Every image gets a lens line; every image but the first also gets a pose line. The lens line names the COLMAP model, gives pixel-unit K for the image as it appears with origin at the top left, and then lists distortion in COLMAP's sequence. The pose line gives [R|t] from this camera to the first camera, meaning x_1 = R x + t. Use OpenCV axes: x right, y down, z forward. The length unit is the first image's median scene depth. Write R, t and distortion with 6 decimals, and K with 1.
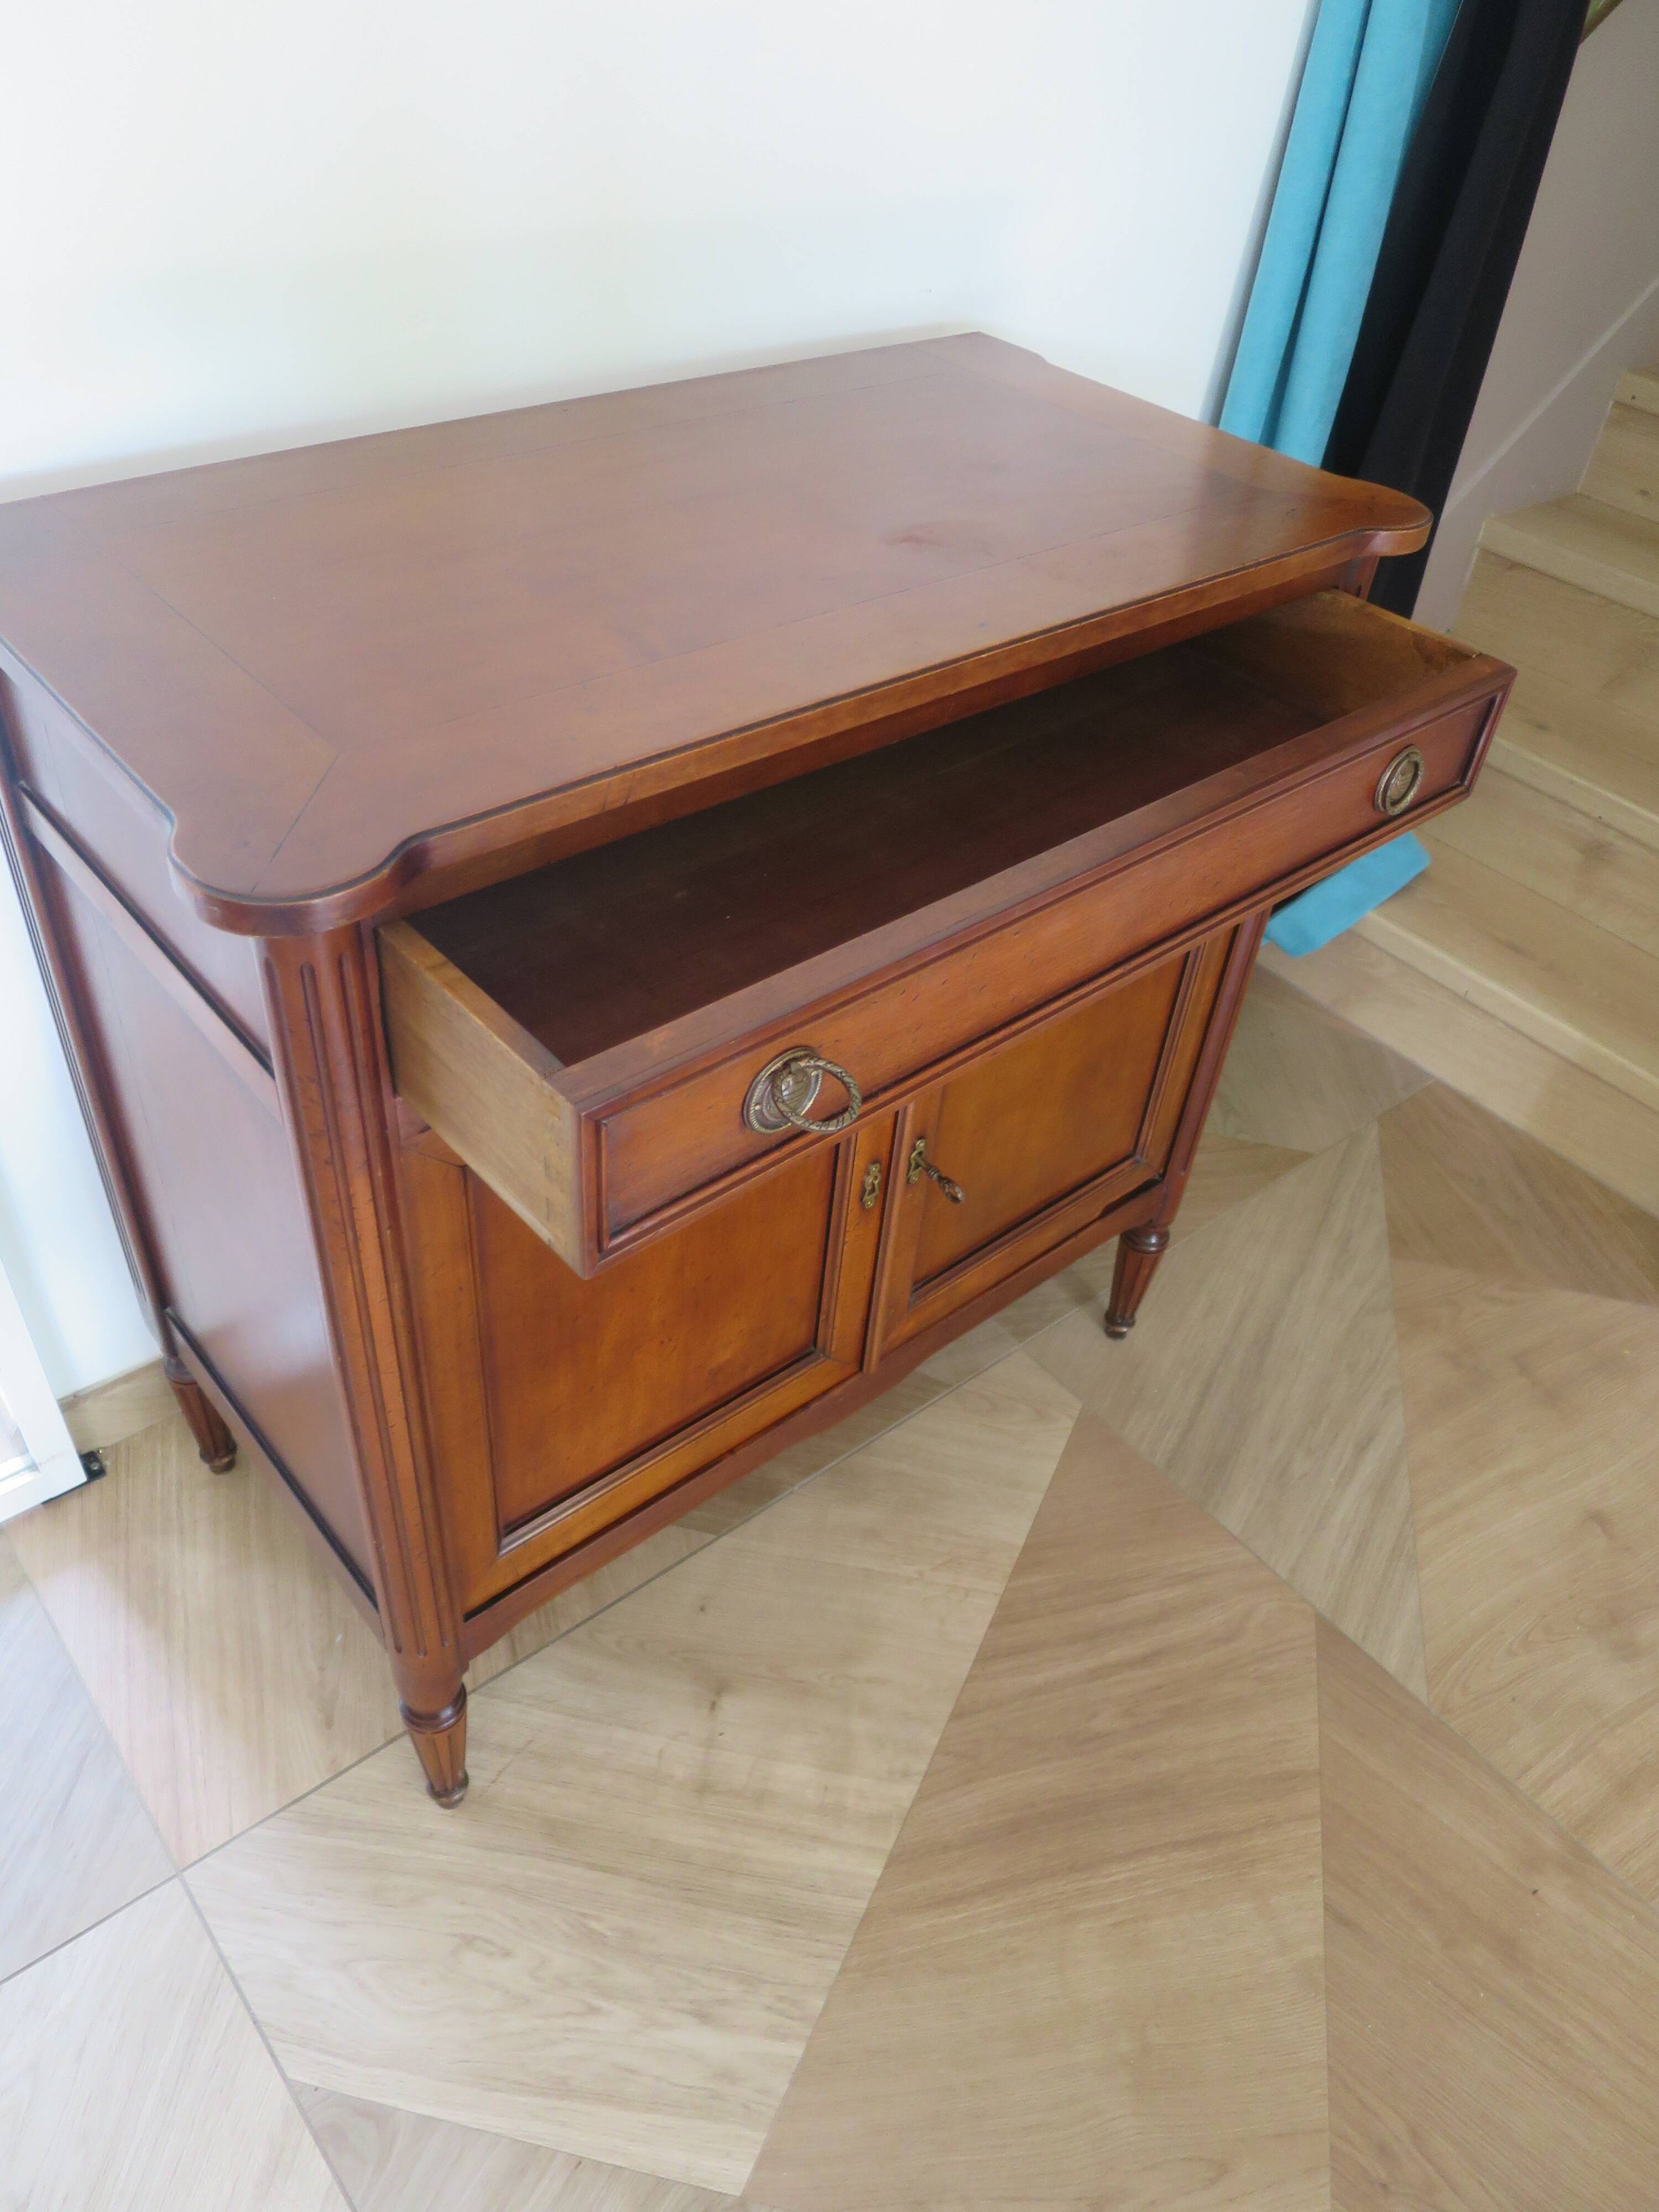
lens RADIAL K [[1595.8, 0, 835.5], [0, 1595.8, 1103.1], [0, 0, 1]] dist [-0.047880, 0.012867]
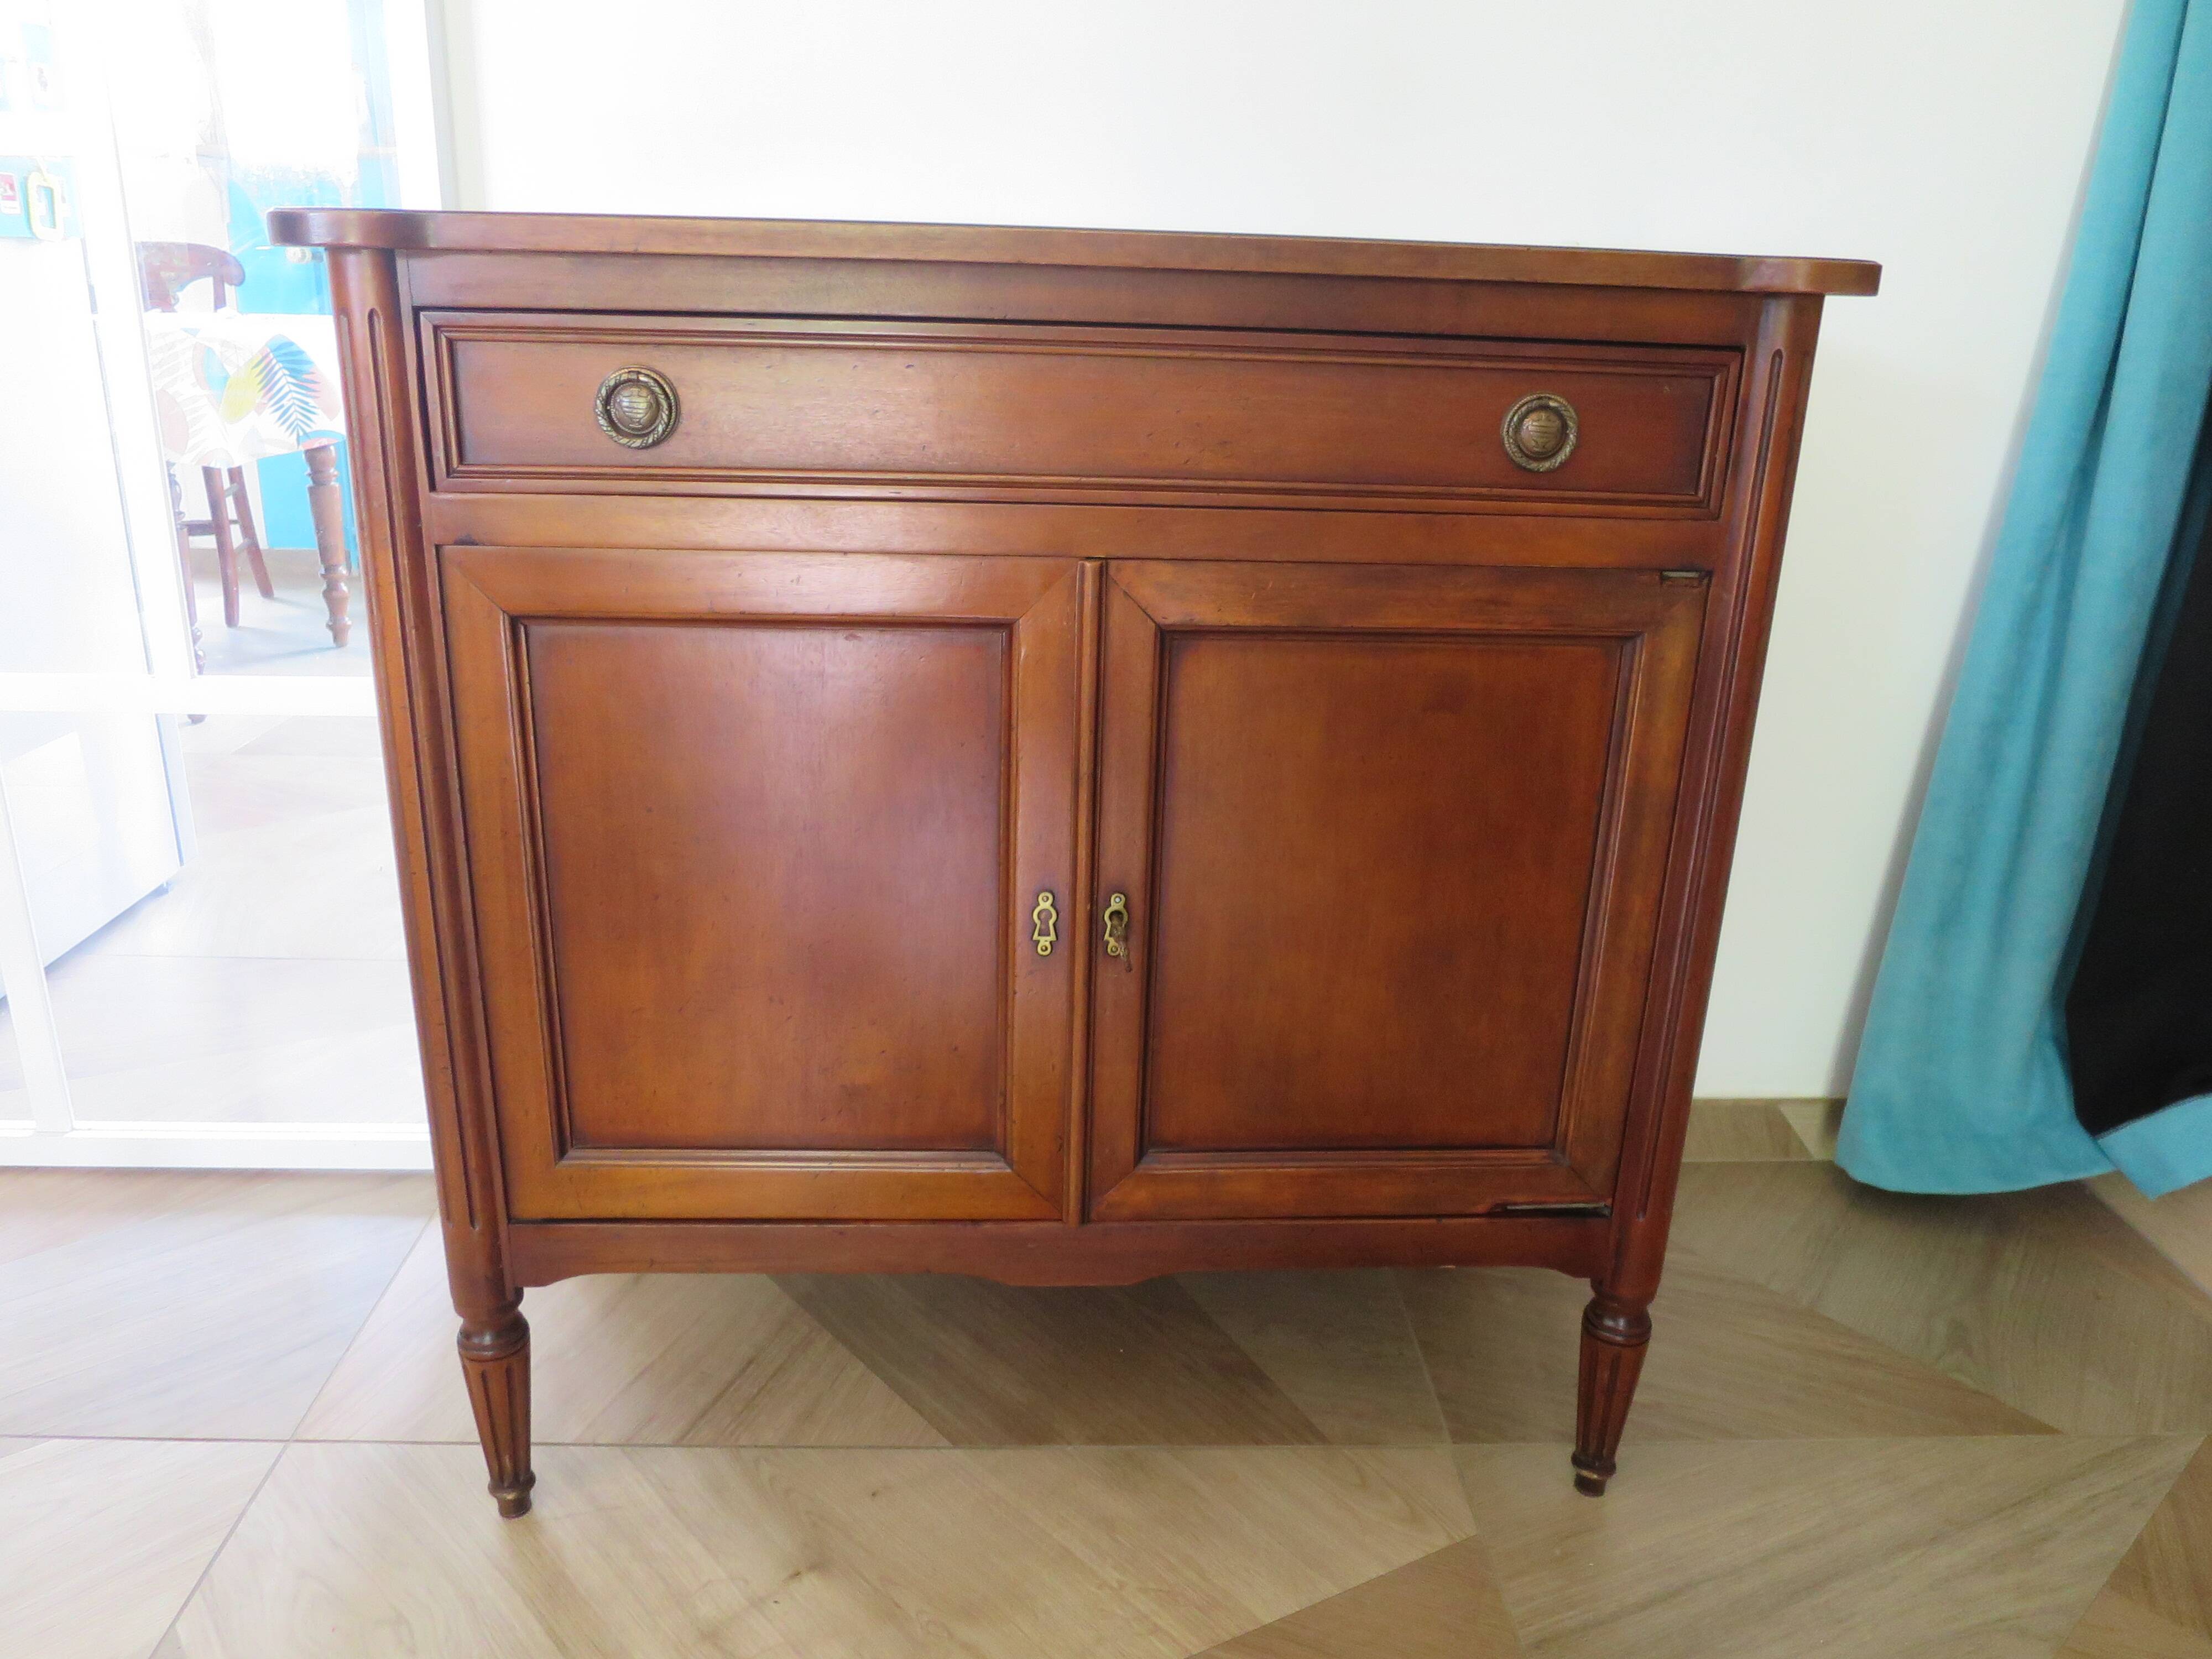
lens RADIAL K [[1595.8, 0, 1109.8], [0, 1595.8, 830.7], [0, 0, 1]] dist [-0.047880, 0.012867]
pose [[0.793975, 0.145204, -0.590356, 0.474437], [-0.372036, 0.884053, -0.282912, 0.204137], [0.480826, 0.444259, 0.755937, 0.277025]]
